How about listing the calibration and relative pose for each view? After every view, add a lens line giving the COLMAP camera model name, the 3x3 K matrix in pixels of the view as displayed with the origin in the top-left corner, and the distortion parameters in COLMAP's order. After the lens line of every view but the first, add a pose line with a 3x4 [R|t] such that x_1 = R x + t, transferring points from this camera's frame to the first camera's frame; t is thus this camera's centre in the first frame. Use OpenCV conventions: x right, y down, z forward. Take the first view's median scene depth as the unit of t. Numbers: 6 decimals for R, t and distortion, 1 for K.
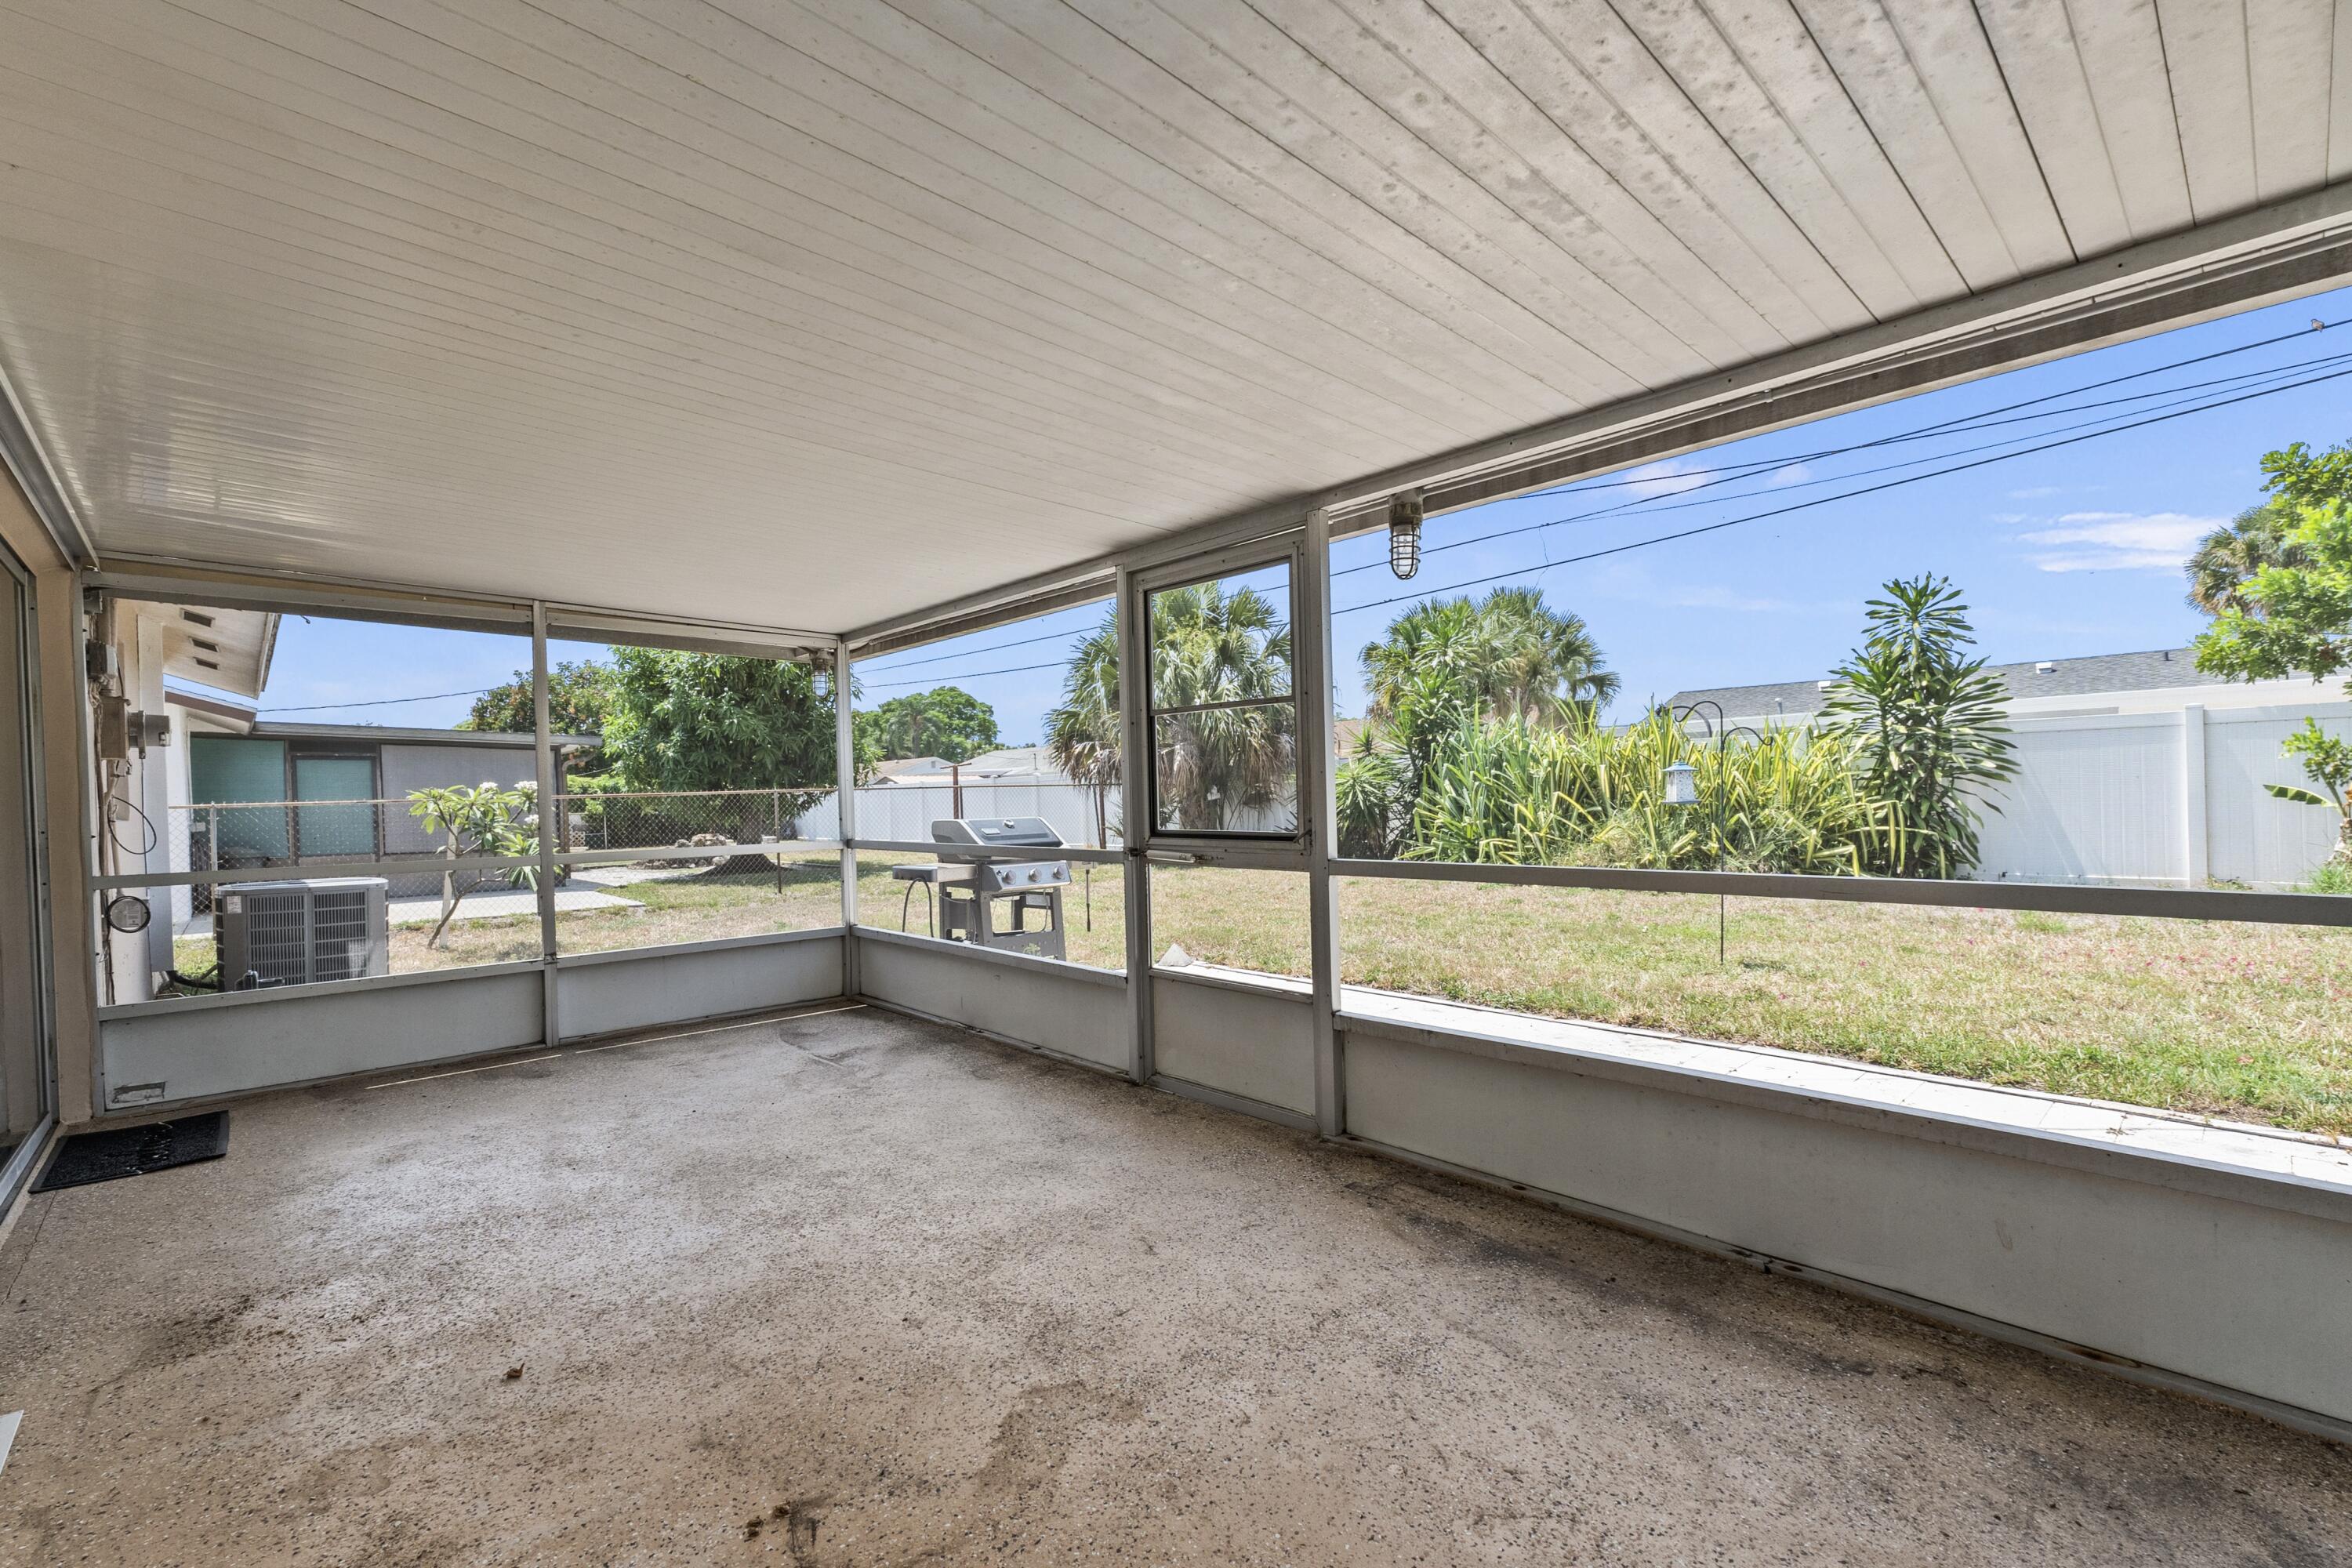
lens RADIAL K [[1017.6, 0, 1178.4], [0, 1017.6, 797.8], [0, 0, 1]] dist [0.005648, 0.000206]
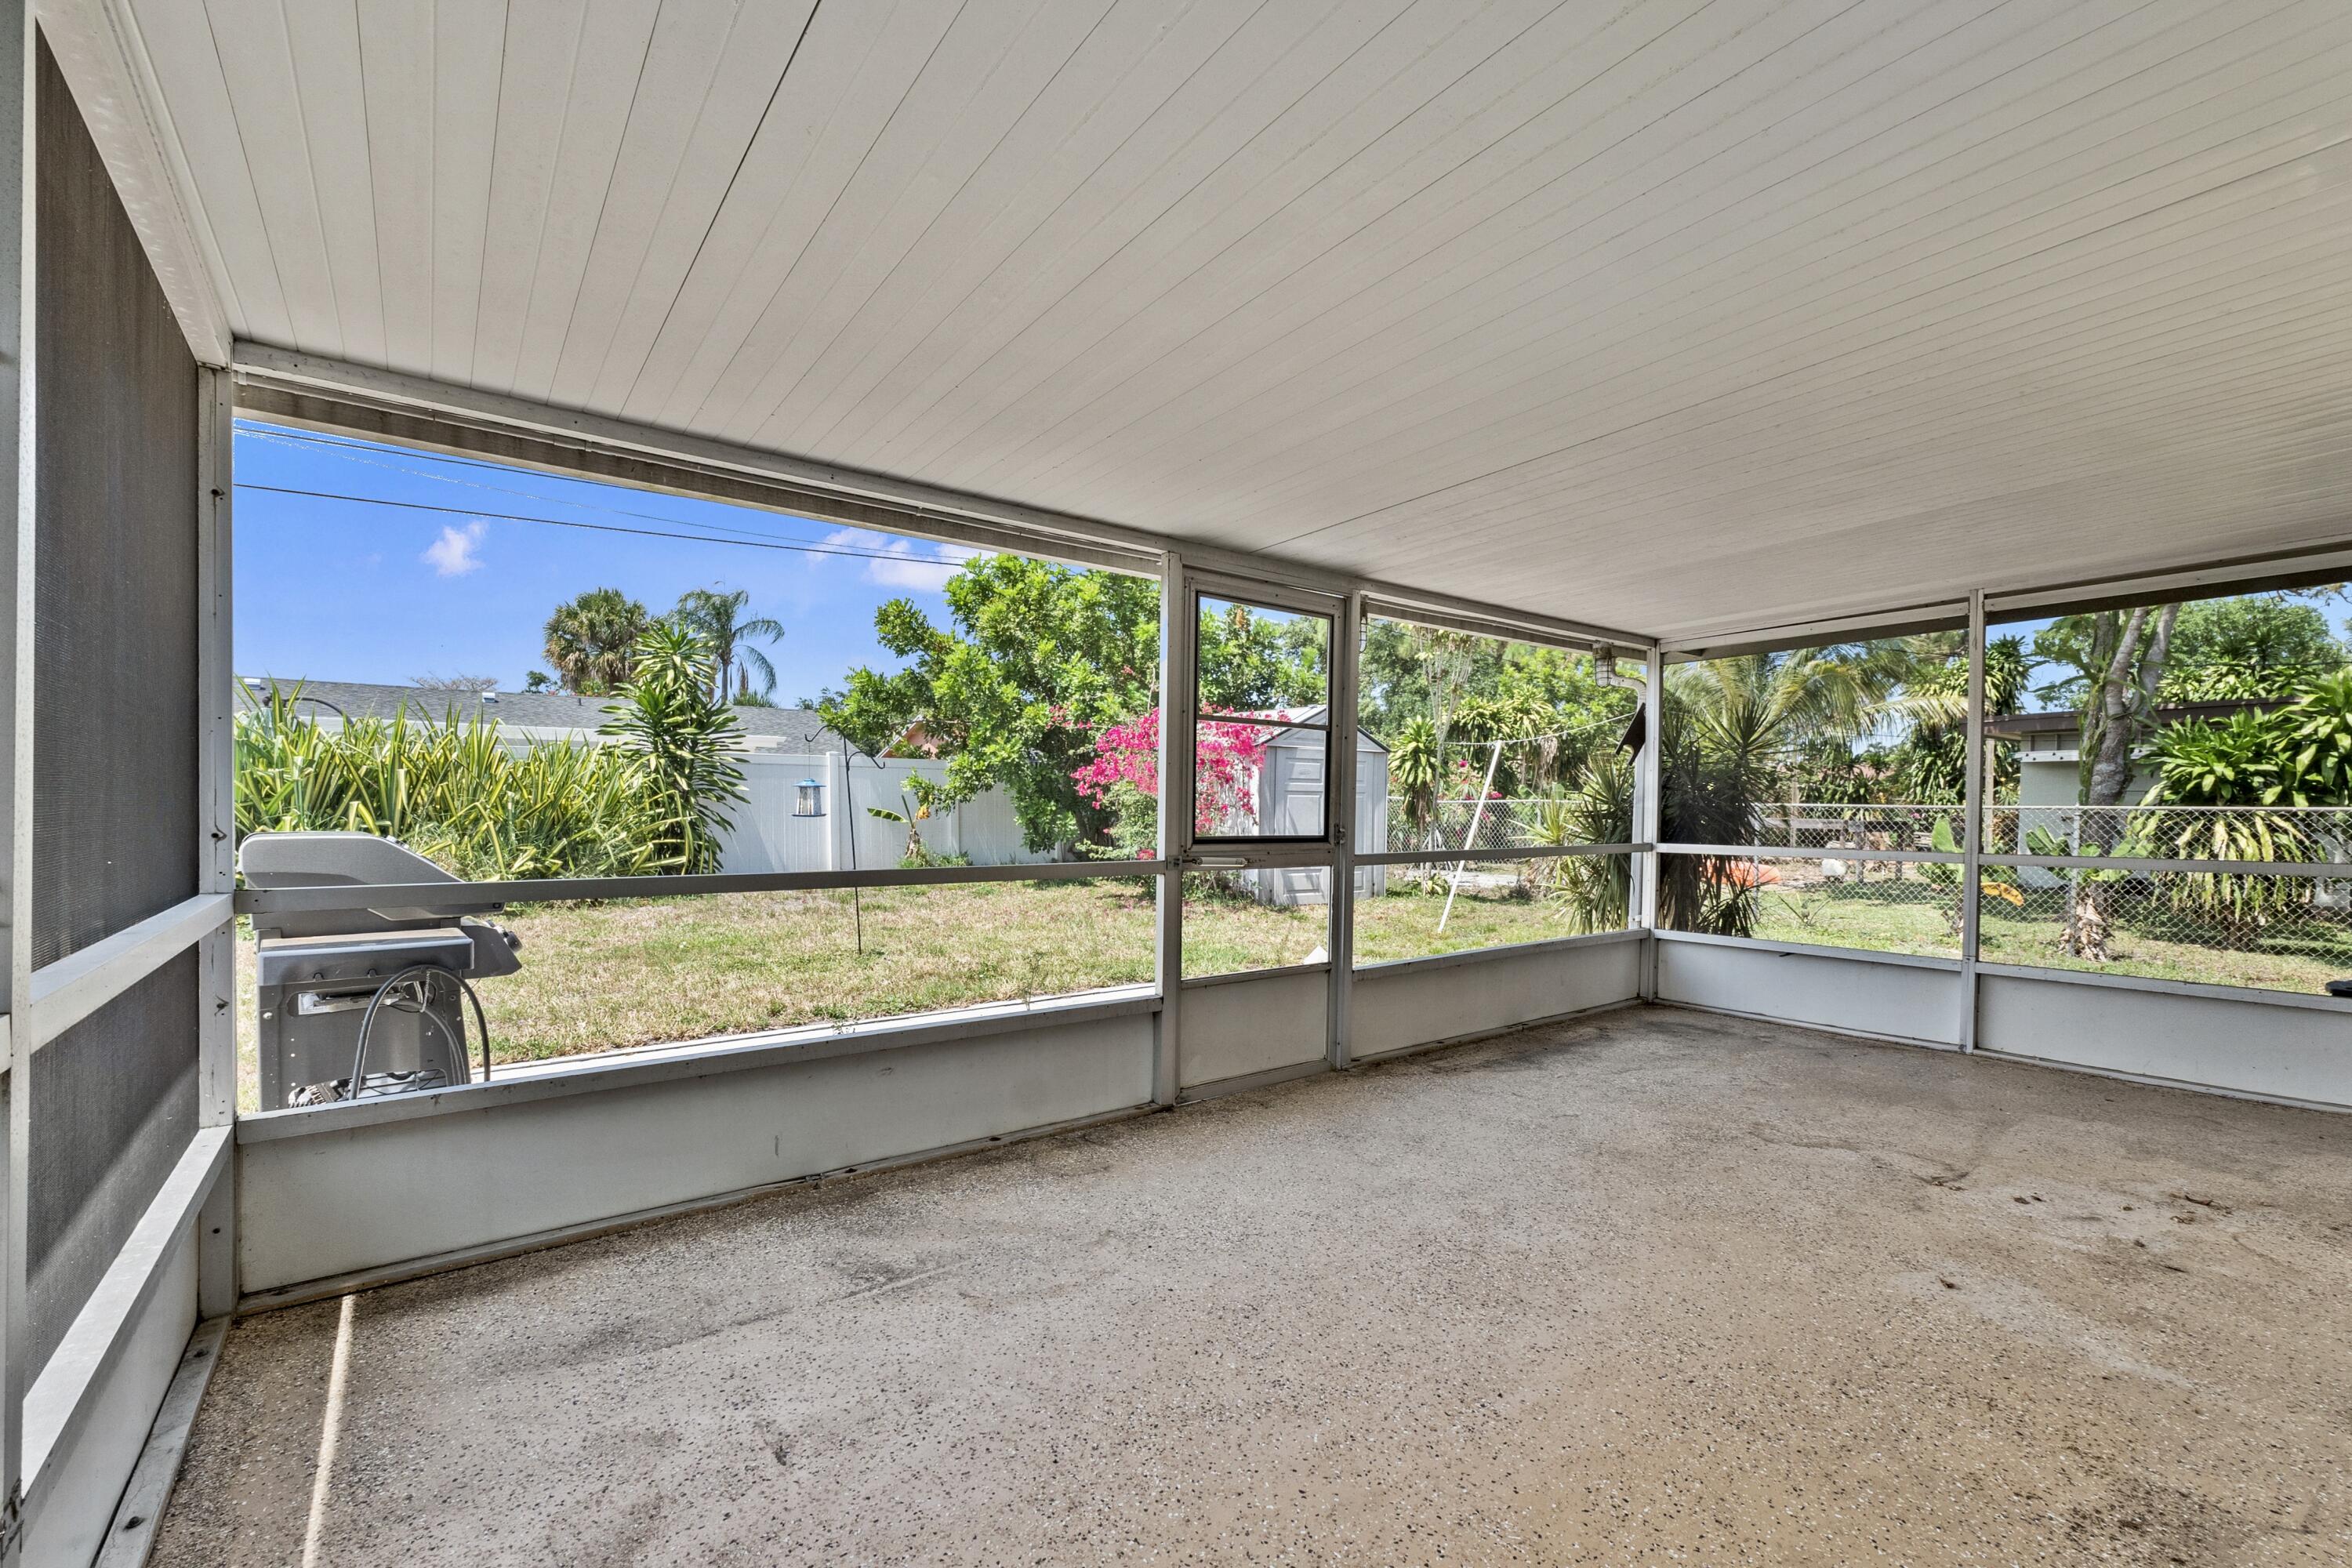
lens RADIAL K [[1005.8, 0, 1178.4], [0, 1005.8, 824.2], [0, 0, 1]] dist [0.002632, 0.000184]
pose [[0.092109, 0.001833, 0.995747, -1.243901], [-0.009431, 0.999955, -0.000968, 0.025084], [-0.995704, -0.009301, 0.092122, 1.170131]]
